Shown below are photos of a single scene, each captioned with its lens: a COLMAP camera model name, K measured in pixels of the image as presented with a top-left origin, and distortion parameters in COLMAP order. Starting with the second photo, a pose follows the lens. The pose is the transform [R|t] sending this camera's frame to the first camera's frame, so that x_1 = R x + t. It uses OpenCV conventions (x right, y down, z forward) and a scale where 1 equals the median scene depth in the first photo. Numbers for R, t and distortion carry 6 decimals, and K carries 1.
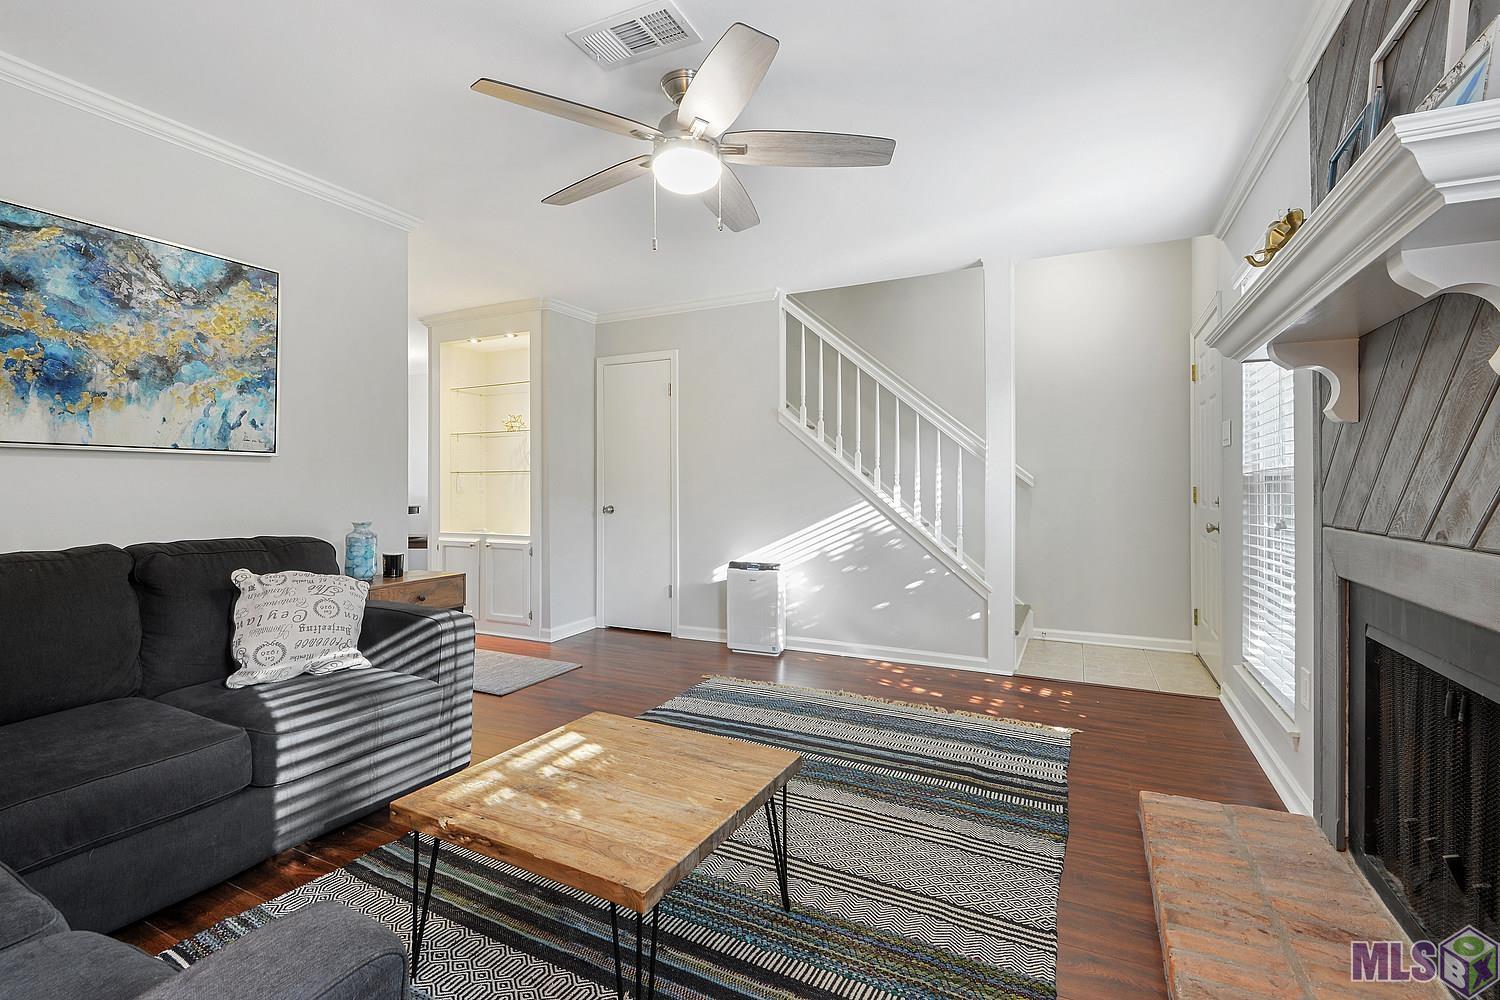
lens RADIAL K [[662.1, 0, 745.7], [0, 662.1, 493.1], [0, 0, 1]] dist [-0.003017, -0.000487]
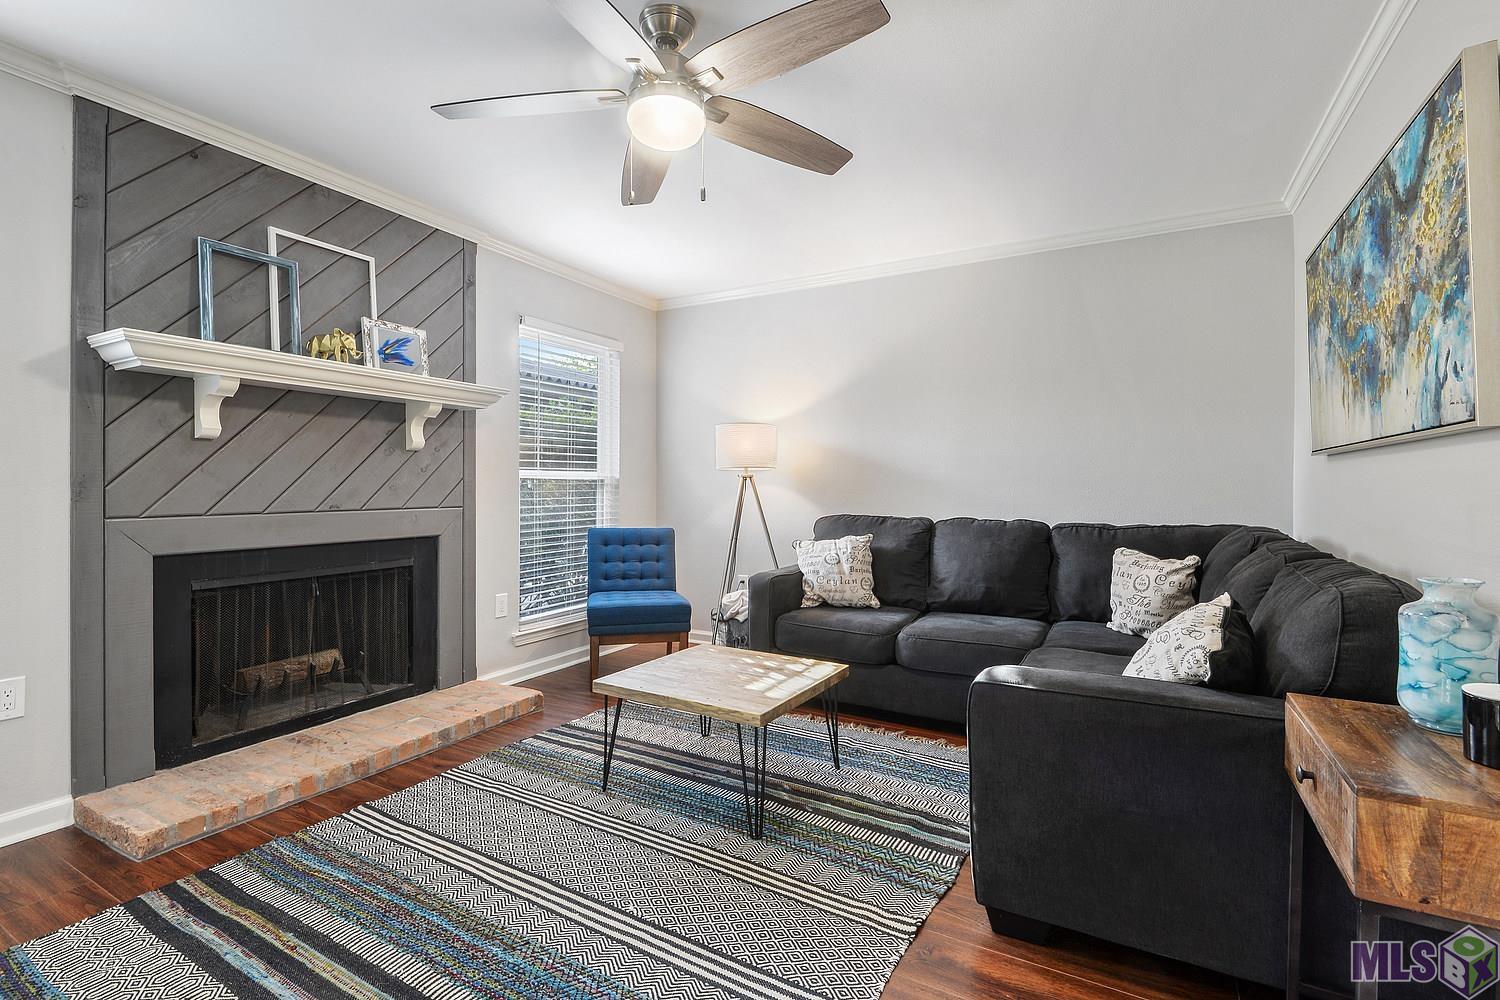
lens RADIAL K [[662.1, 0, 752.3], [0, 662.1, 494.7], [0, 0, 1]] dist [-0.003017, -0.000487]
pose [[-0.997816, 0.001721, 0.066030, -0.318265], [0.002205, 0.999971, 0.007252, 0.004298], [-0.066016, 0.007381, -0.997791, 2.316859]]
